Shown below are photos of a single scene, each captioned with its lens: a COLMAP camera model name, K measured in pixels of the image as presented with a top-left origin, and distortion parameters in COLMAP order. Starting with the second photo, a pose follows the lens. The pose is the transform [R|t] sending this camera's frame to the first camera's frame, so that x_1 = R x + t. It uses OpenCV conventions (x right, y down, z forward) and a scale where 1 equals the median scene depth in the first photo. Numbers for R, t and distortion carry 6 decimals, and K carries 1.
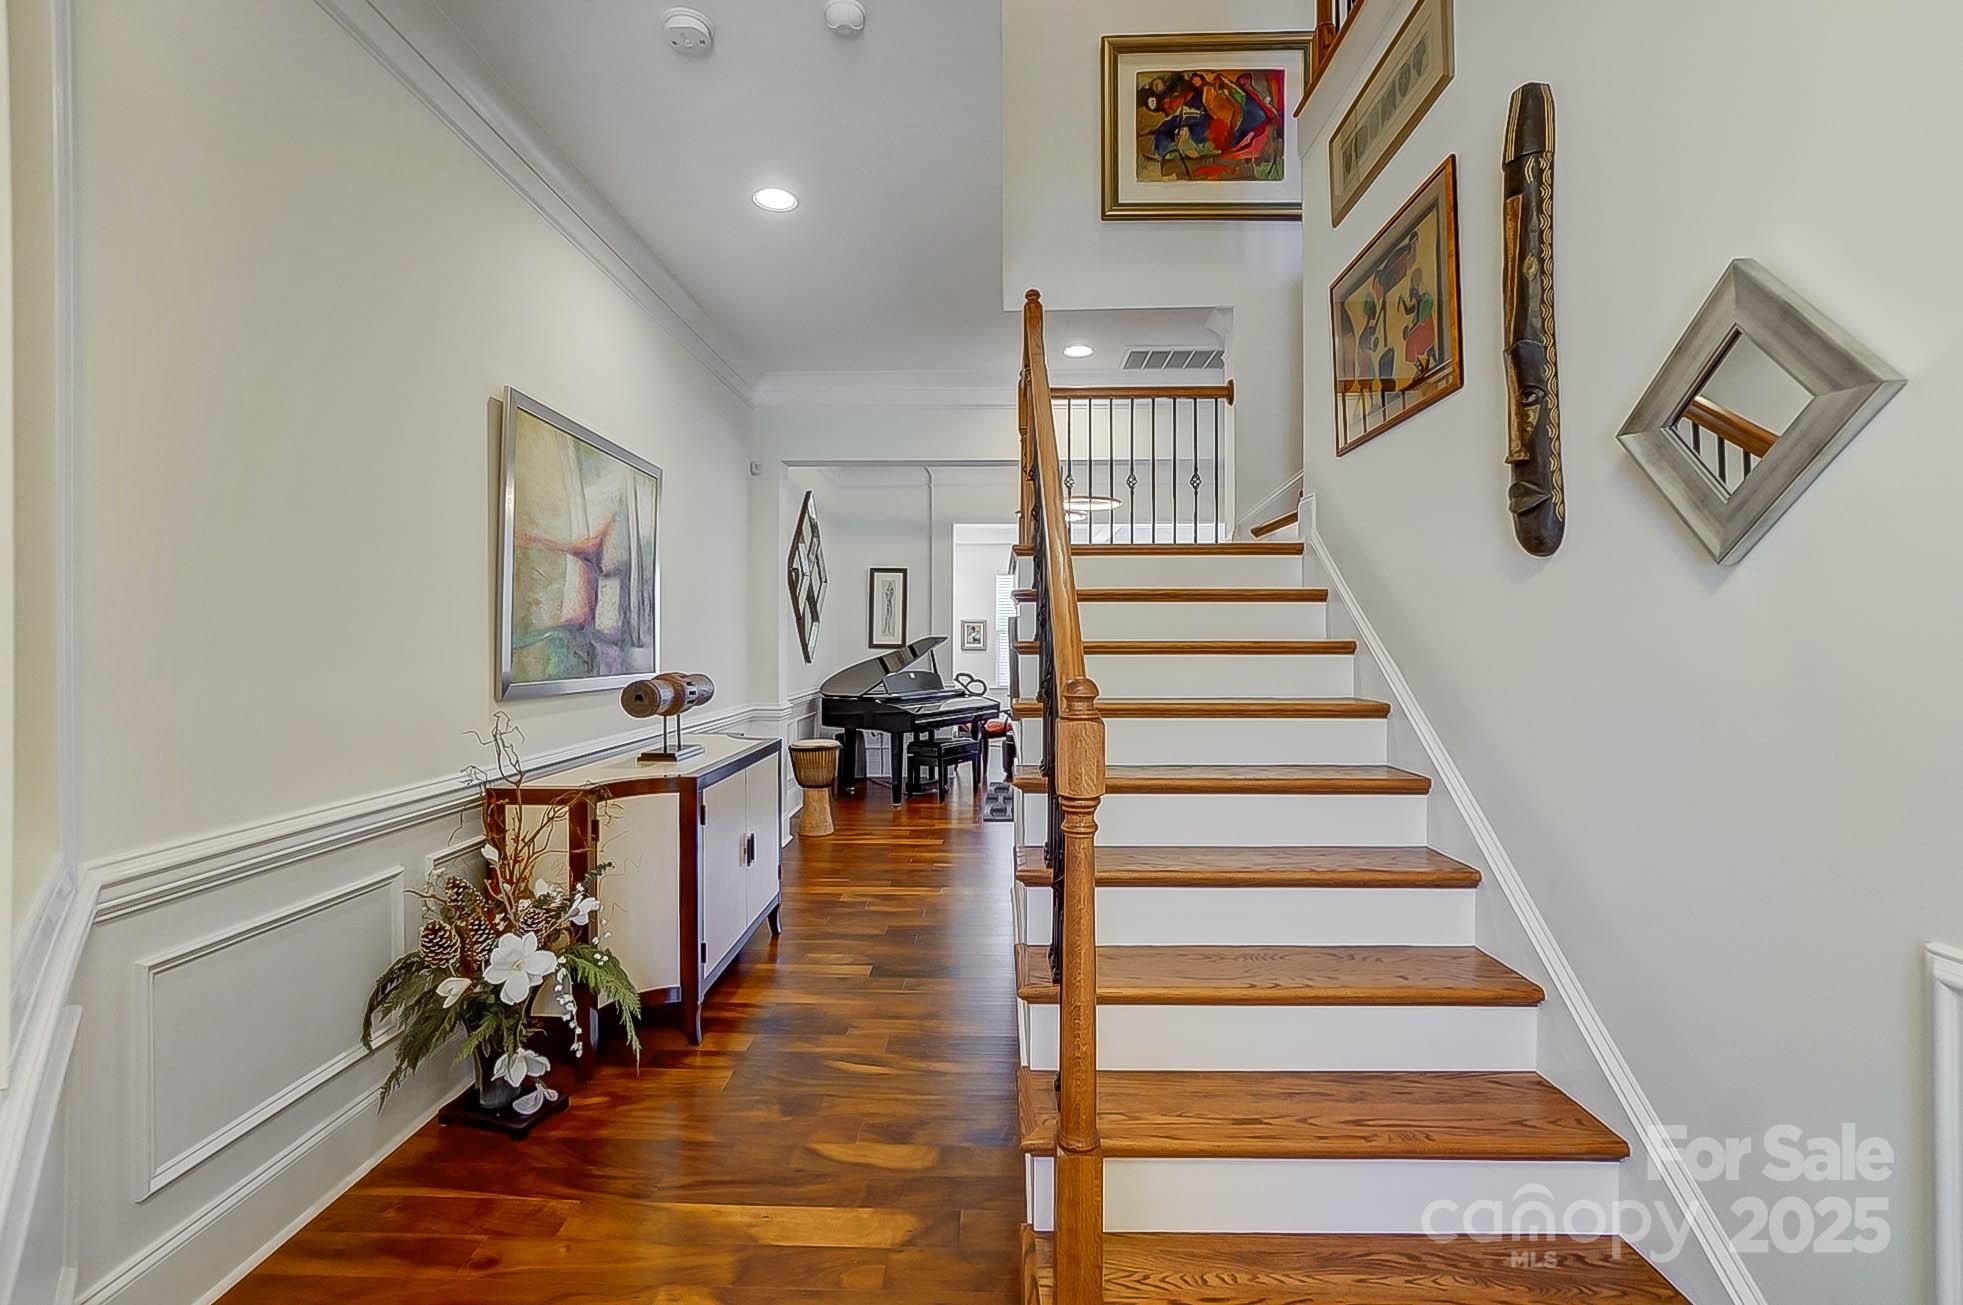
lens RADIAL K [[880.6, 0, 972.6], [0, 880.6, 639.8], [0, 0, 1]] dist [-0.031321, 0.008059]
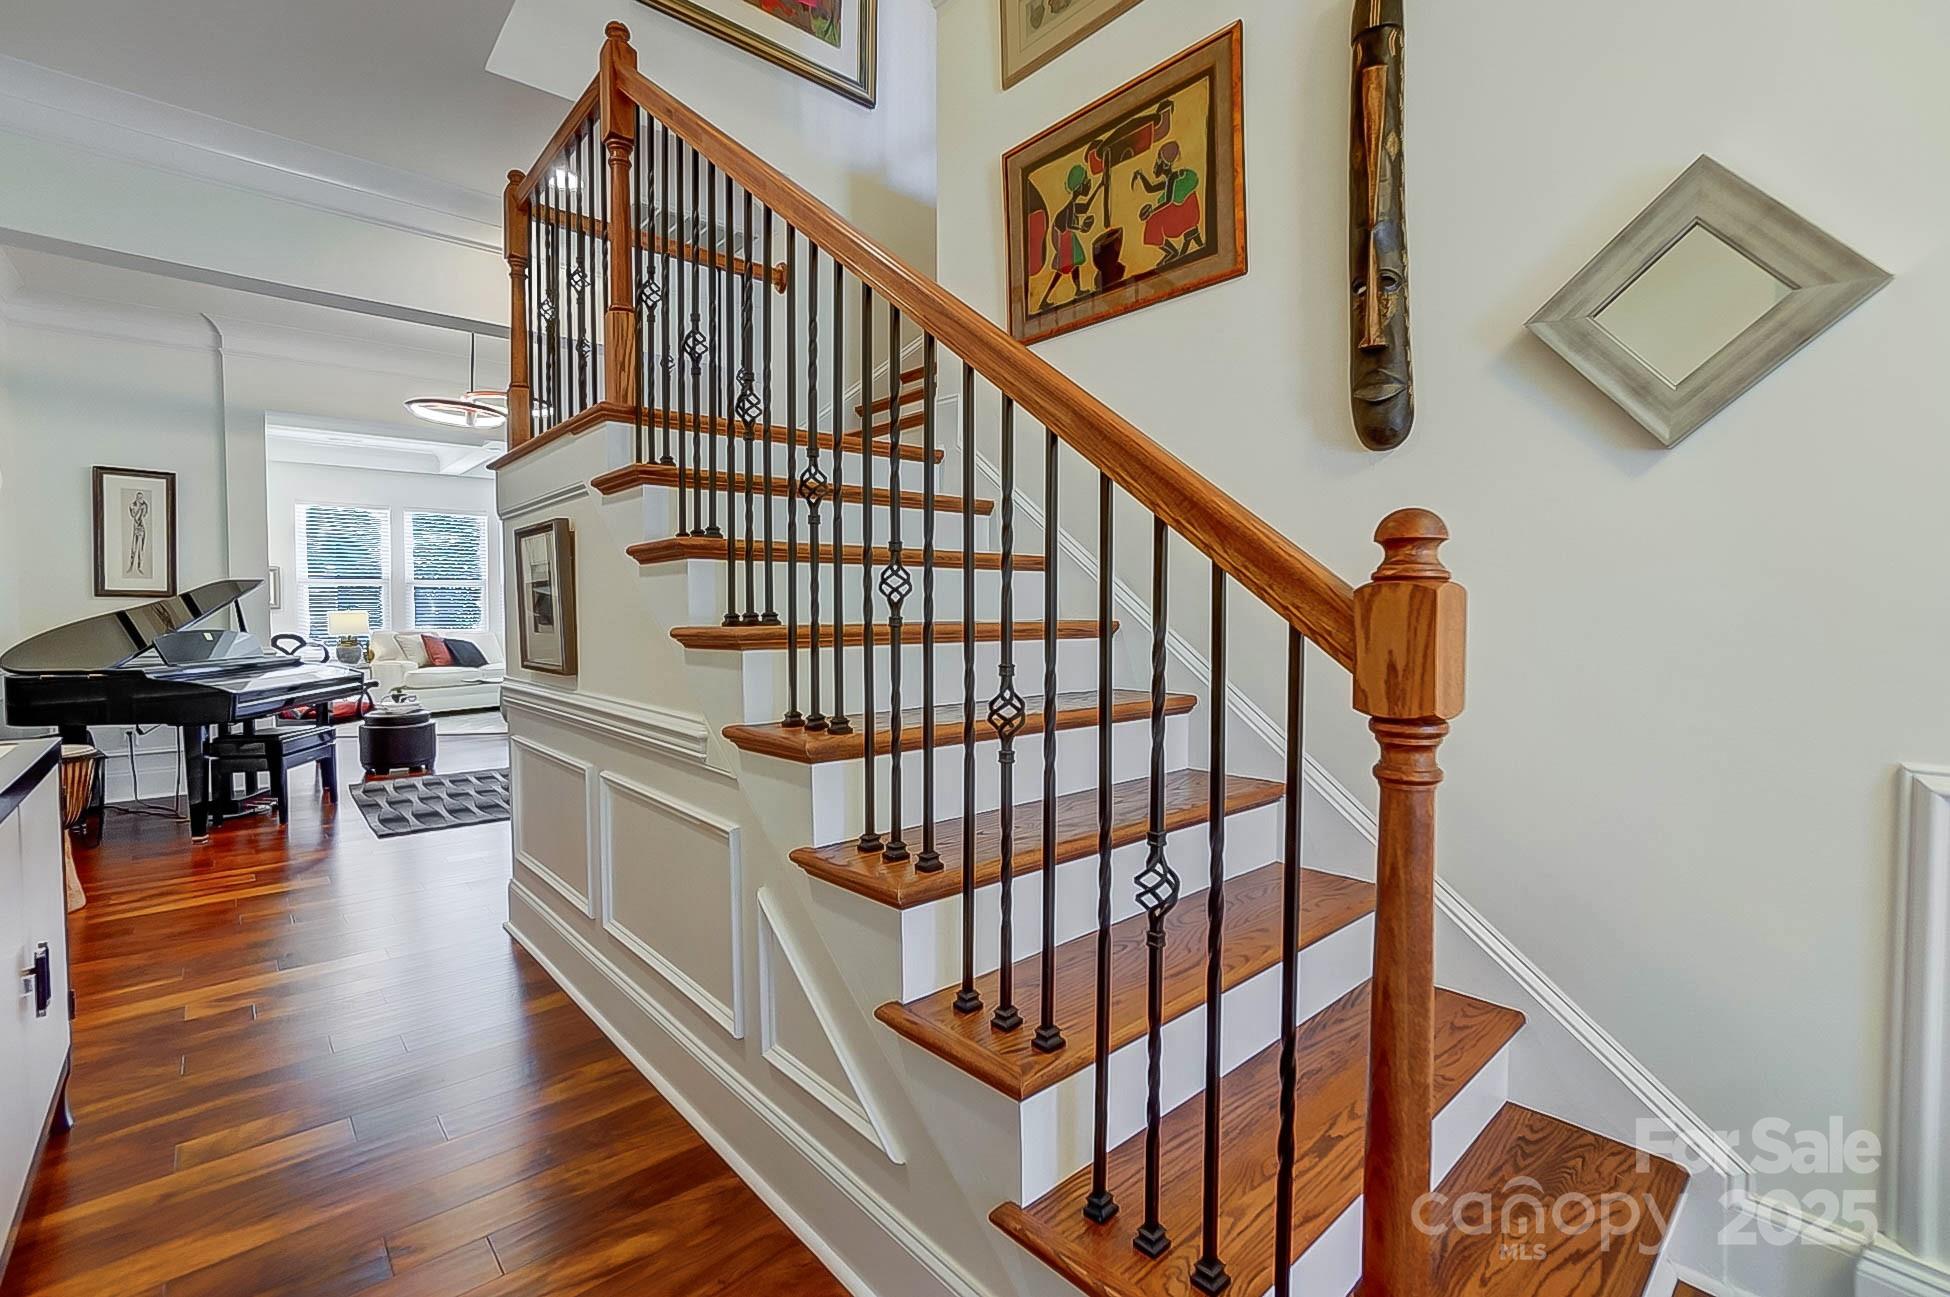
lens RADIAL K [[874.7, 0, 1016.3], [0, 874.7, 636.3], [0, 0, 1]] dist [-0.031321, 0.008059]
pose [[0.720103, -0.027609, 0.693317, -0.135043], [0.001917, 0.999283, 0.037802, 0.031110], [-0.693864, -0.025892, 0.719640, 0.238493]]
